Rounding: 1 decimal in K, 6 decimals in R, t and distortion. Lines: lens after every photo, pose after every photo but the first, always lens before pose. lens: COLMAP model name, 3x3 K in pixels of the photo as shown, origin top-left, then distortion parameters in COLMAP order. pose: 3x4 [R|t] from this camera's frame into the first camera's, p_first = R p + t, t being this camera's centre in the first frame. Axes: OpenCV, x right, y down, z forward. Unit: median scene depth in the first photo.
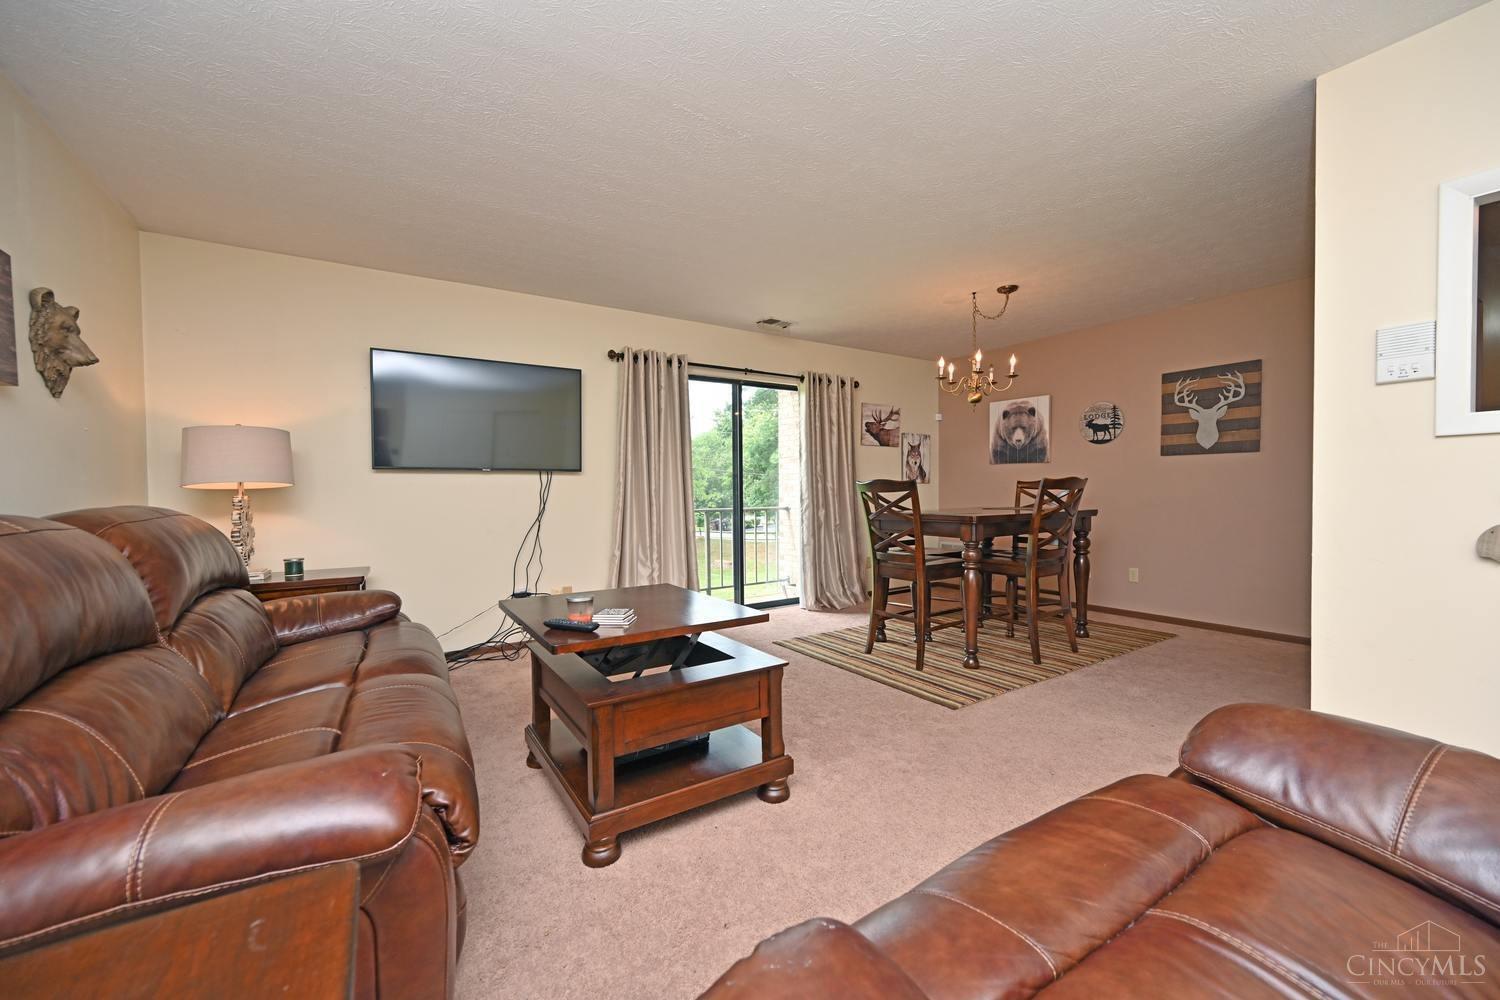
lens RADIAL K [[591.7, 0, 748.5], [0, 591.7, 498.4], [0, 0, 1]] dist [-0.000131, -0.000103]
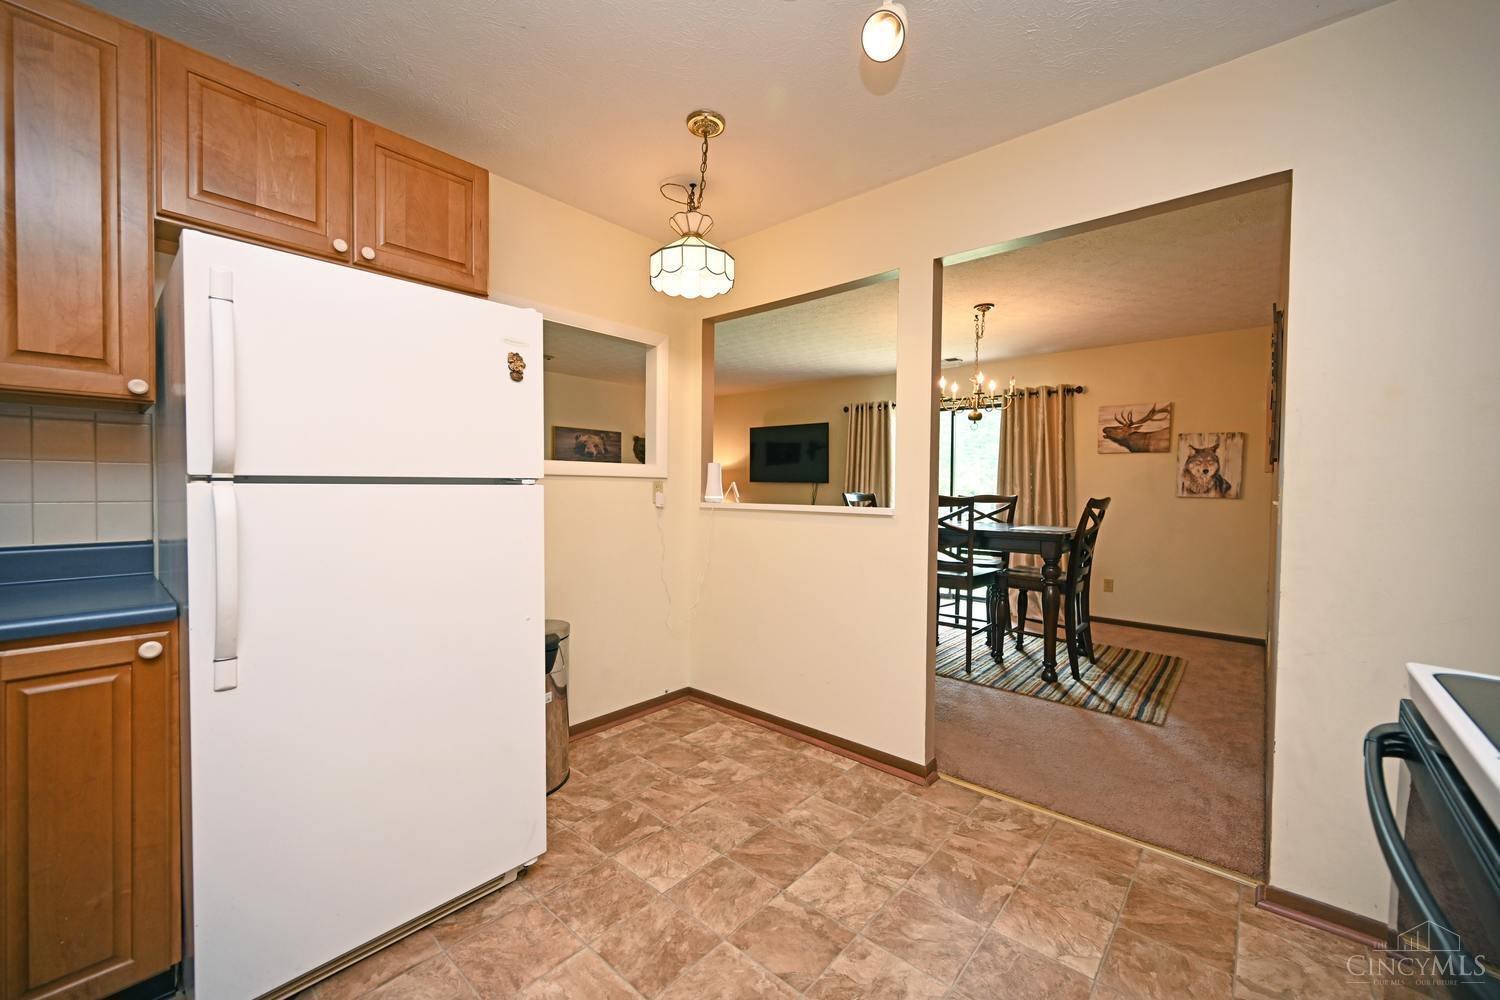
lens RADIAL K [[591.7, 0, 748.5], [0, 591.7, 496.1], [0, 0, 1]] dist [-0.000131, -0.000103]
pose [[0.280052, 0.029866, -0.959520, 0.888159], [-0.030346, 0.999292, 0.022246, -0.027675], [0.959505, 0.022888, 0.280759, 0.226764]]
